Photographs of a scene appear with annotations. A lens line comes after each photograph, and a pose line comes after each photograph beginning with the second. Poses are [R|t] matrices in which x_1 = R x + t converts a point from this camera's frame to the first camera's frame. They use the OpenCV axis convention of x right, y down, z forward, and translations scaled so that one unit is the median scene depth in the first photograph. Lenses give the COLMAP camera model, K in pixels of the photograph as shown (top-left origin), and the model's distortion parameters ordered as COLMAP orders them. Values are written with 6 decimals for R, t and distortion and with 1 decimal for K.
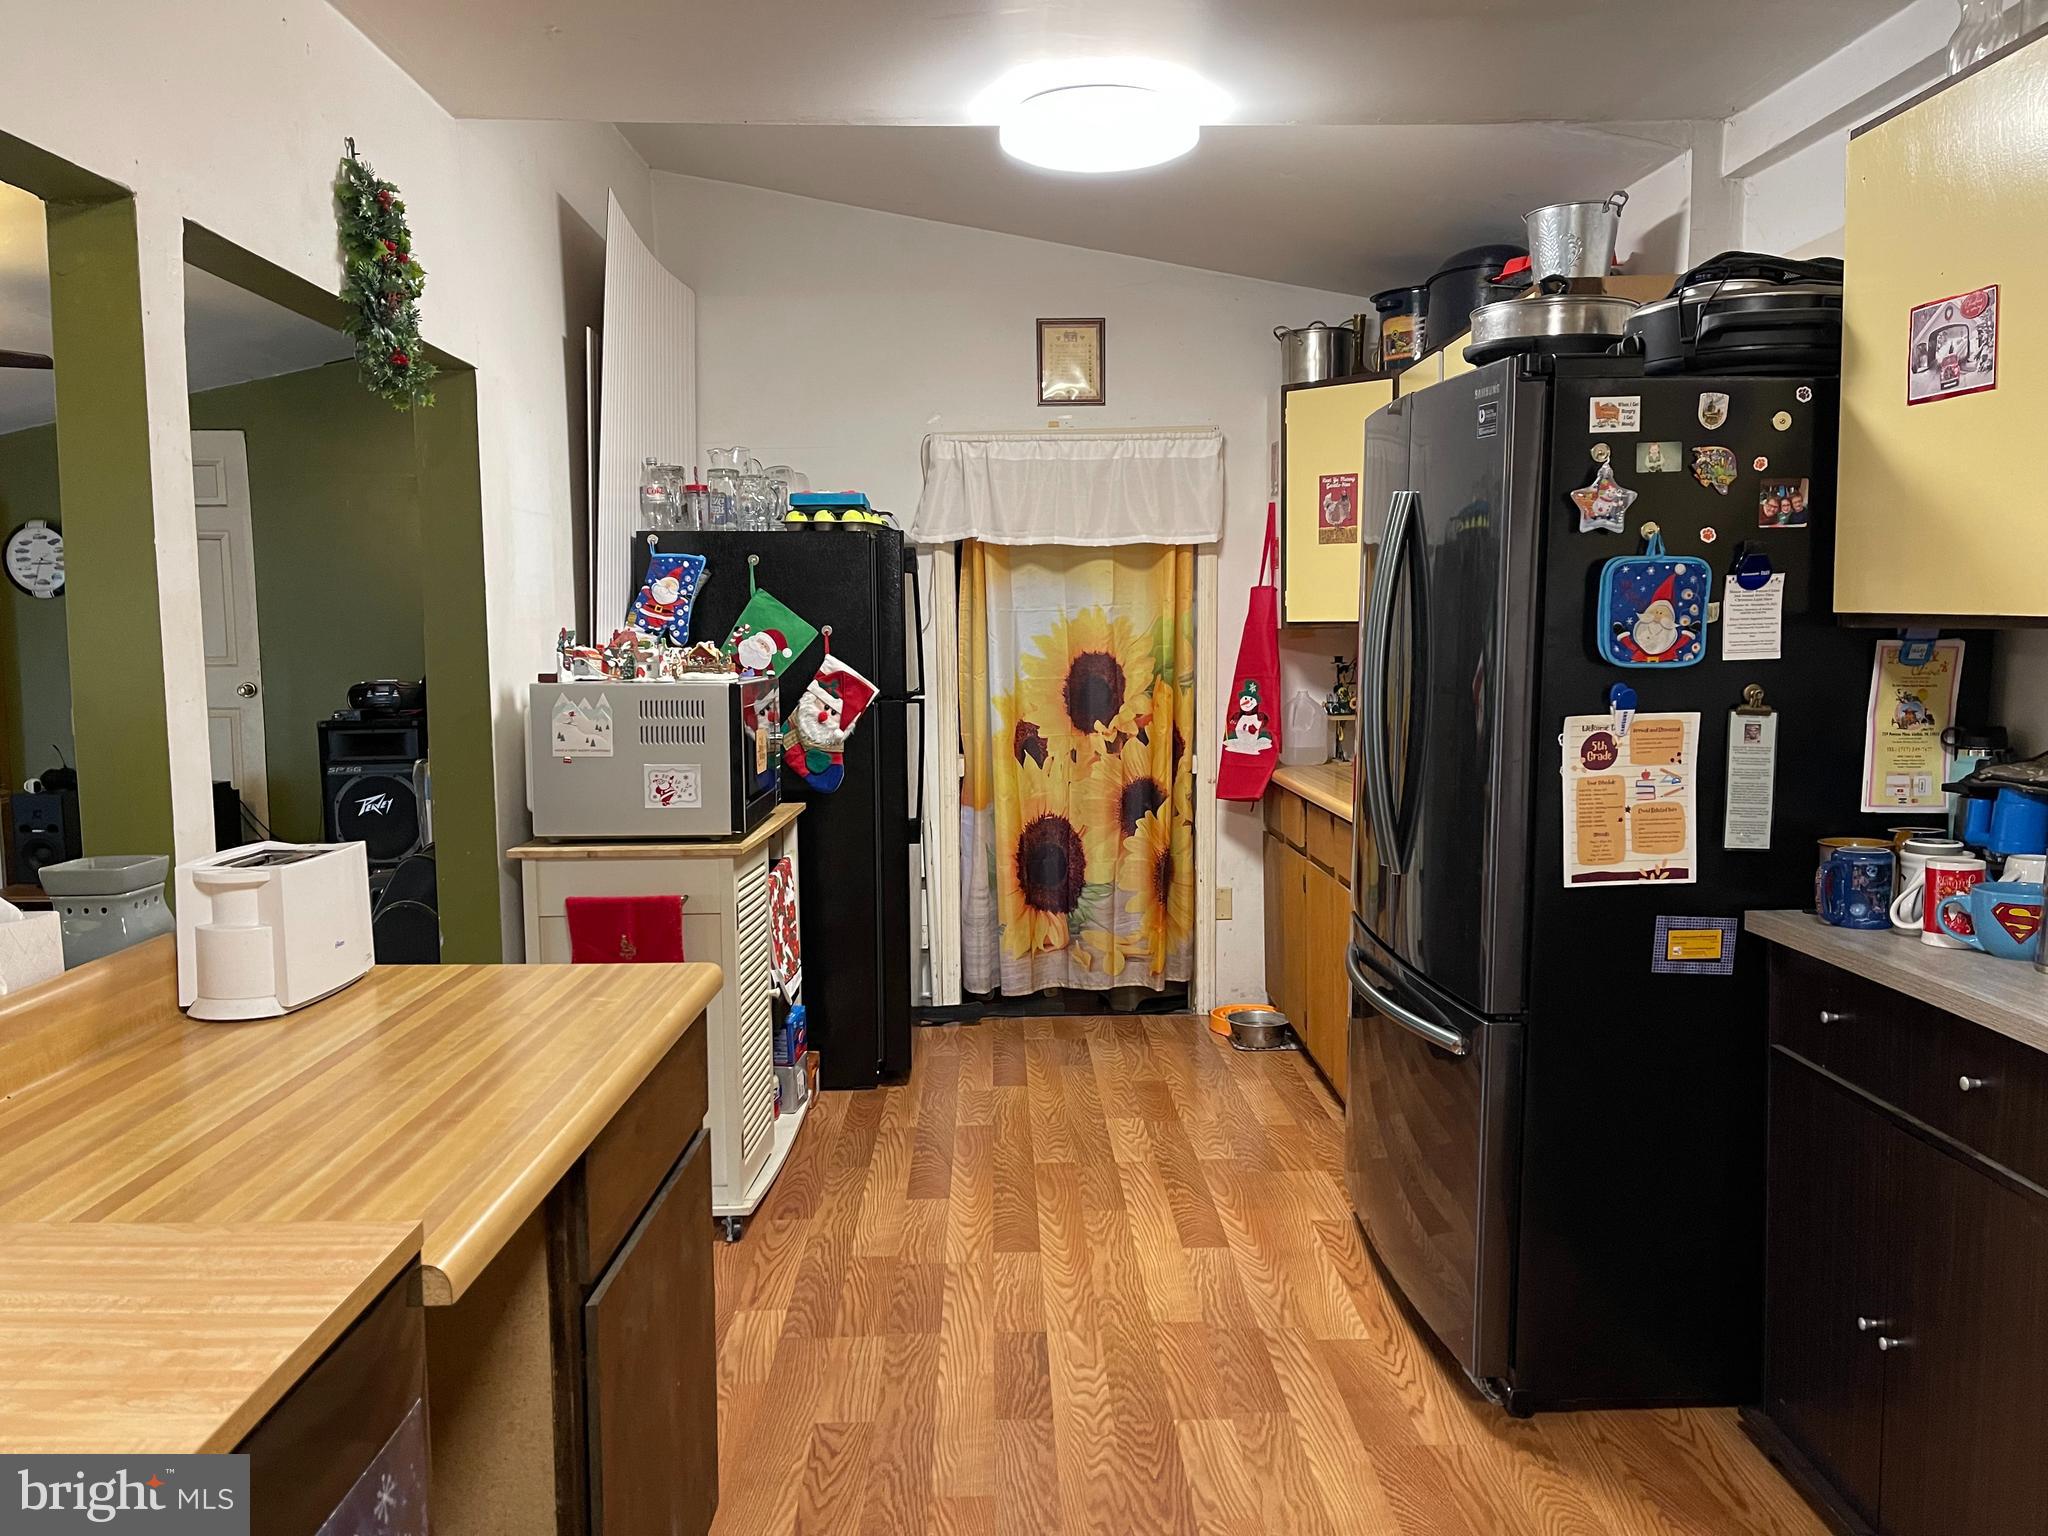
lens RADIAL K [[1543.4, 0, 1018.5], [0, 1543.4, 771.3], [0, 0, 1]] dist [0.077459, -0.096008]
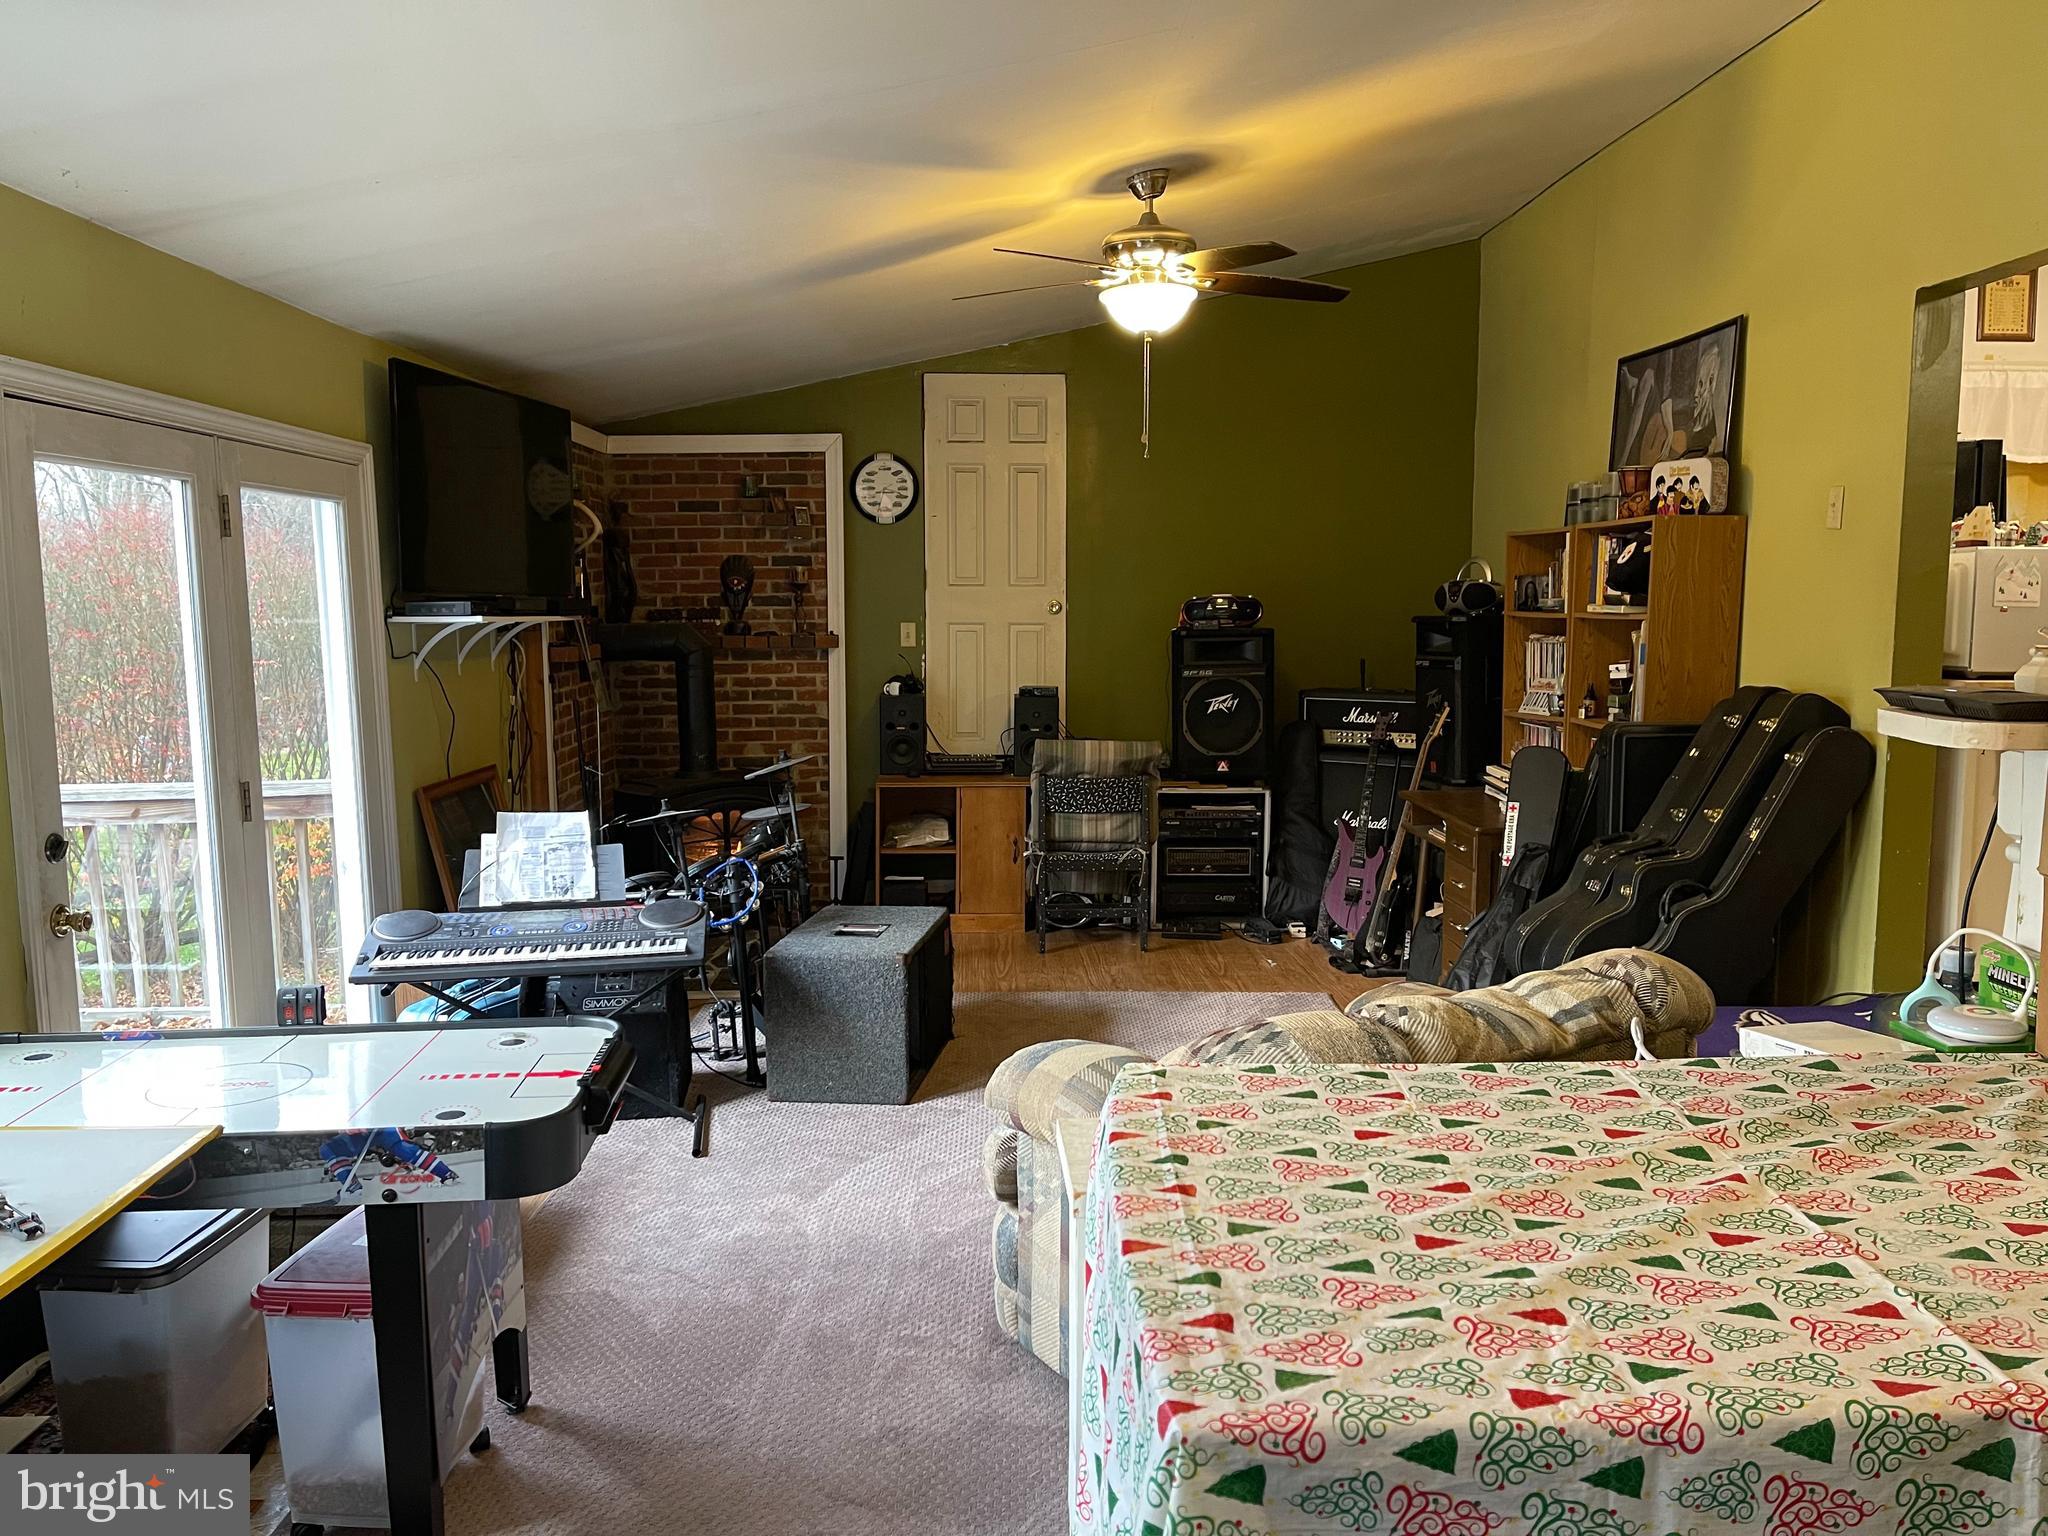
lens RADIAL K [[1543.4, 0, 1027.9], [0, 1543.4, 772.1], [0, 0, 1]] dist [0.077459, -0.096008]
pose [[0.999588, 0.000496, 0.028712, -0.585902], [-0.000858, 0.999921, 0.012573, 0.057149], [-0.028704, -0.012592, 0.999509, -0.121999]]
